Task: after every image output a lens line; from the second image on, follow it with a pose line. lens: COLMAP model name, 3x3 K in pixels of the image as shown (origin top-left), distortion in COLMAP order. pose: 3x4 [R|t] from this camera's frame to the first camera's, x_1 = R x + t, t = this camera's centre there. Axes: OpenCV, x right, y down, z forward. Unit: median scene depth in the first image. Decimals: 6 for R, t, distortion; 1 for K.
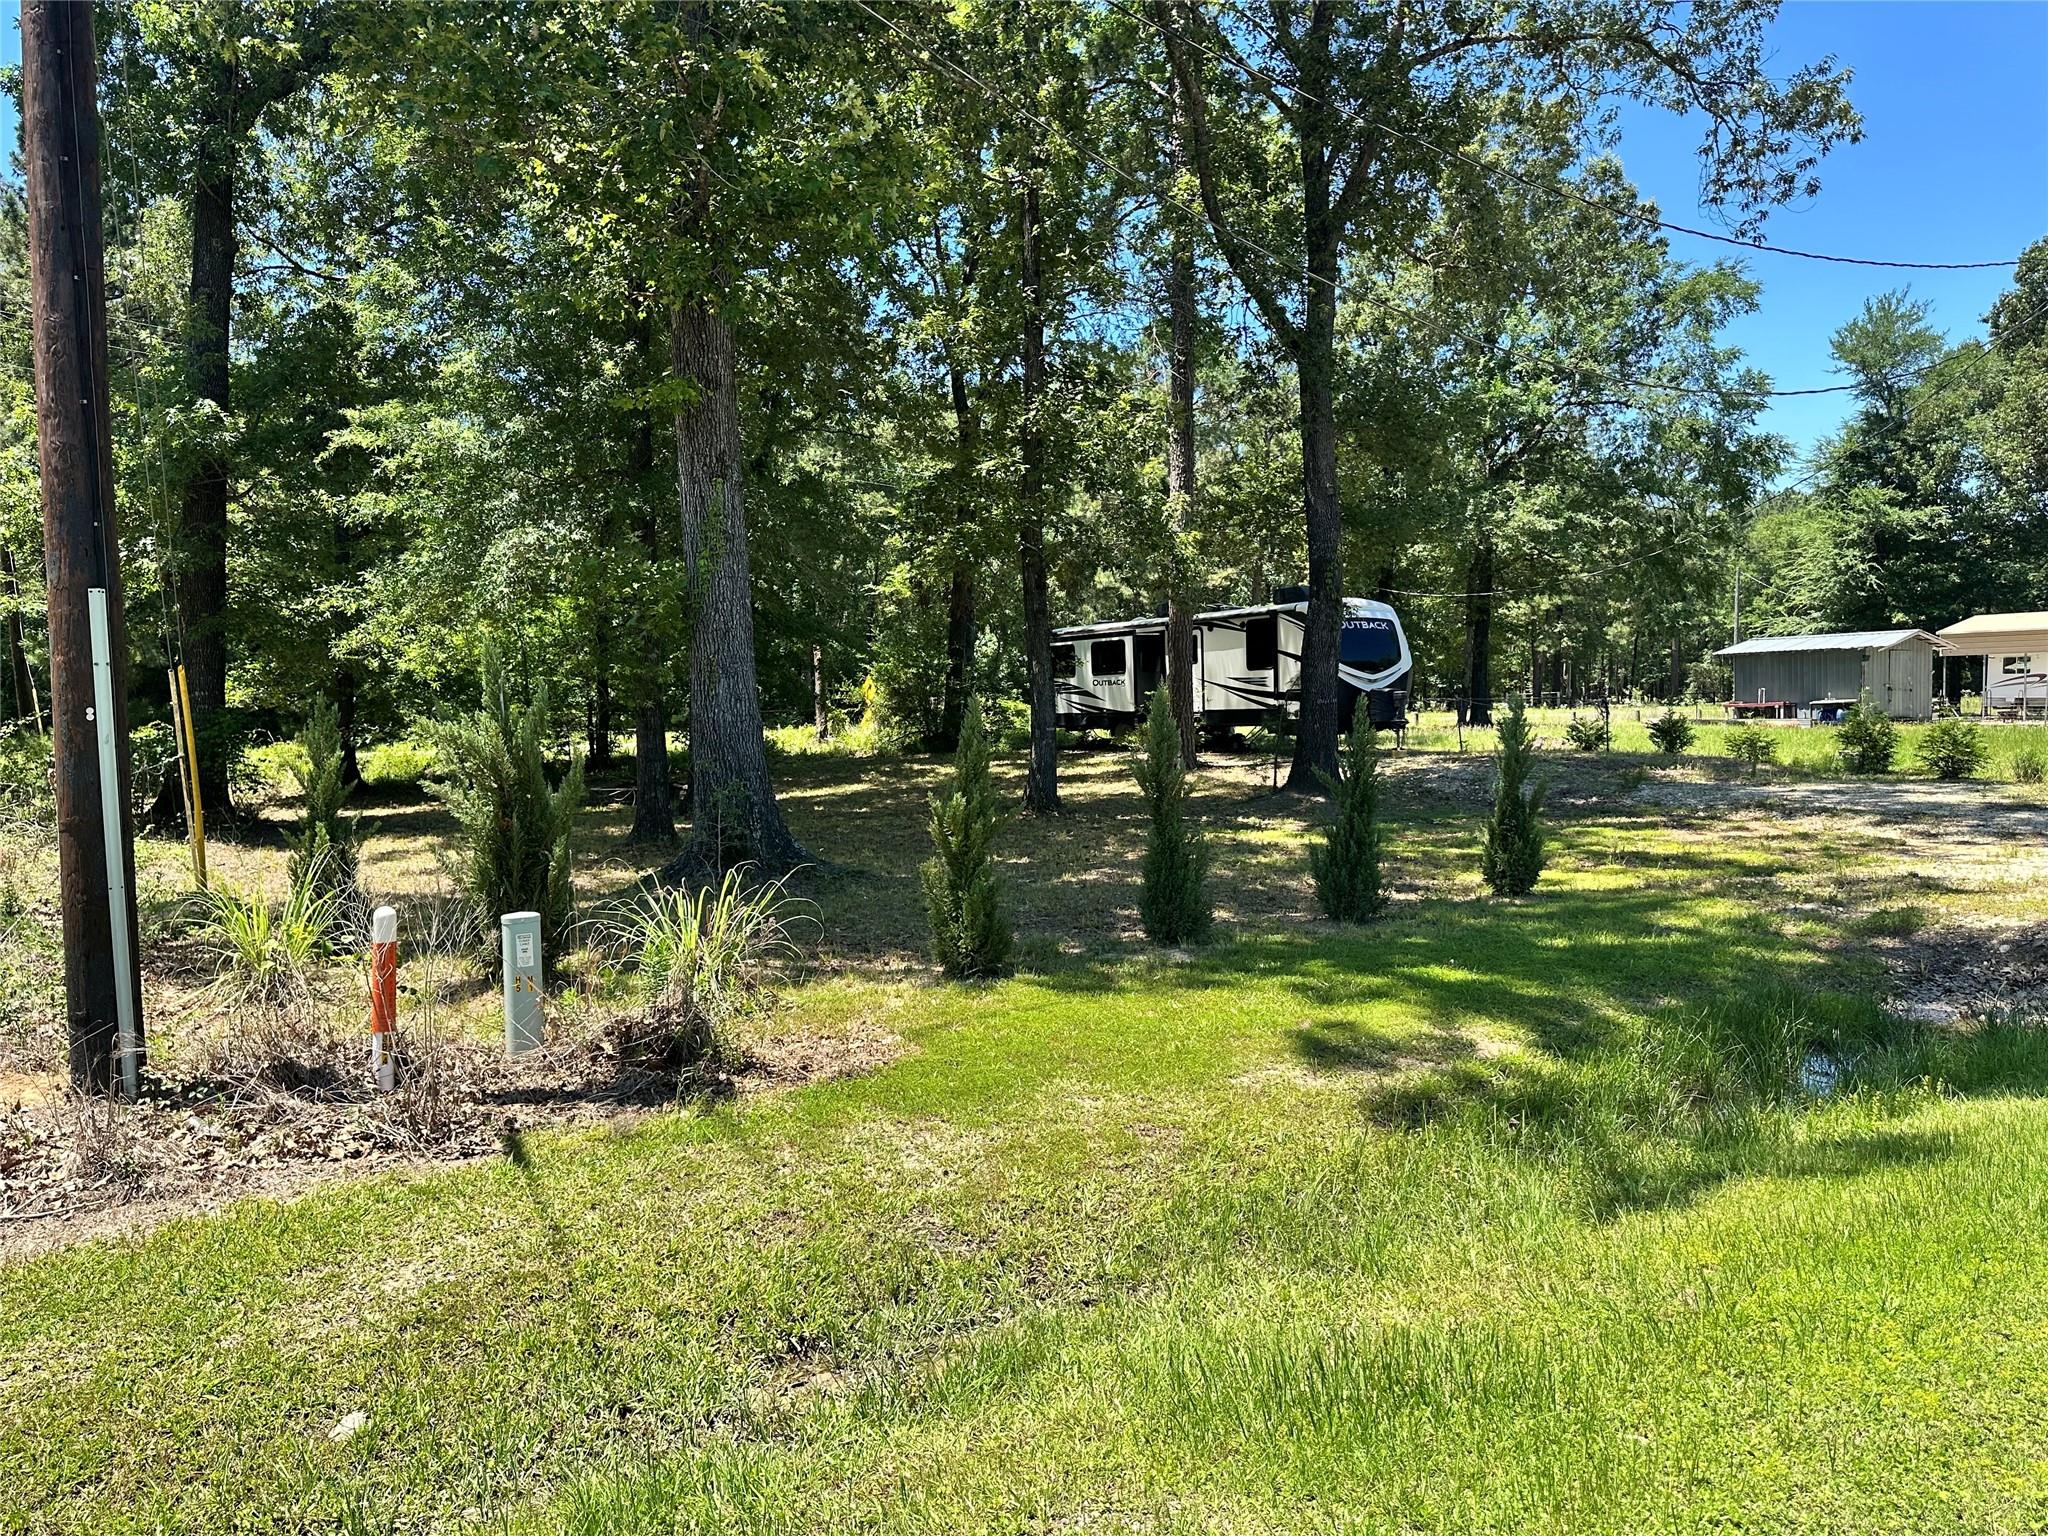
lens RADIAL K [[1445.6, 0, 1025.8], [0, 1445.6, 805.1], [0, 0, 1]] dist [0.033739, -0.038749]
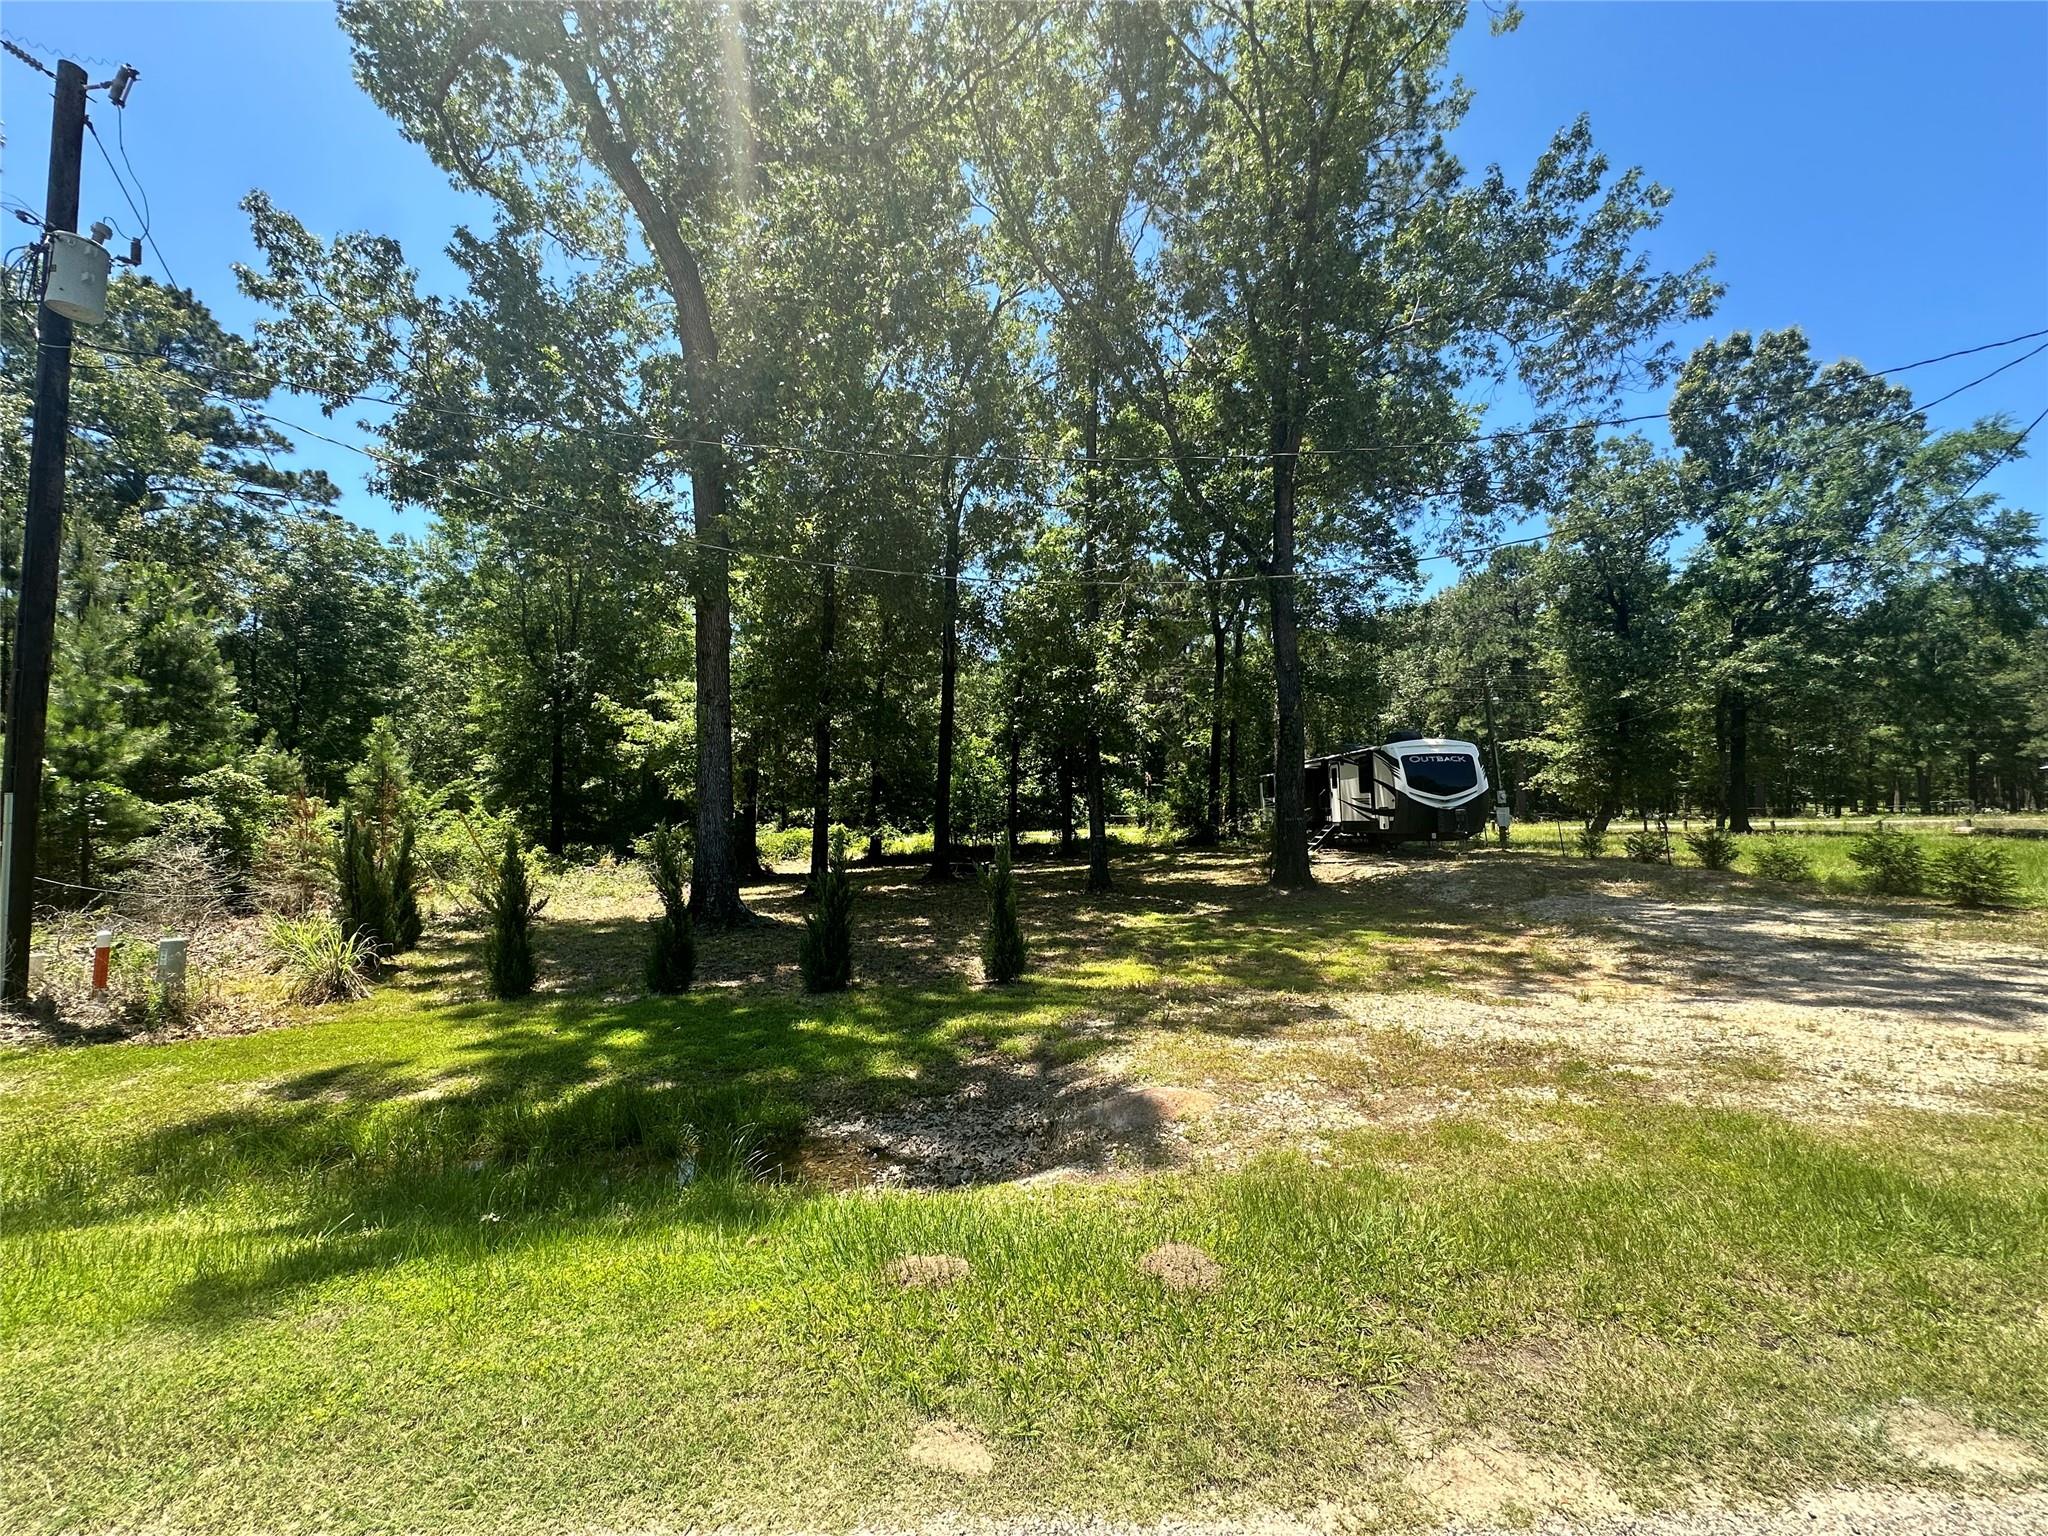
lens RADIAL K [[820.4, 0, 1013.2], [0, 820.4, 785.5], [0, 0, 1]] dist [-0.003970, 0.000489]
pose [[0.838610, -0.014624, -0.544536, 0.296395], [-0.037380, 0.995738, -0.084309, -0.020819], [0.543448, 0.091057, 0.834489, 0.150057]]
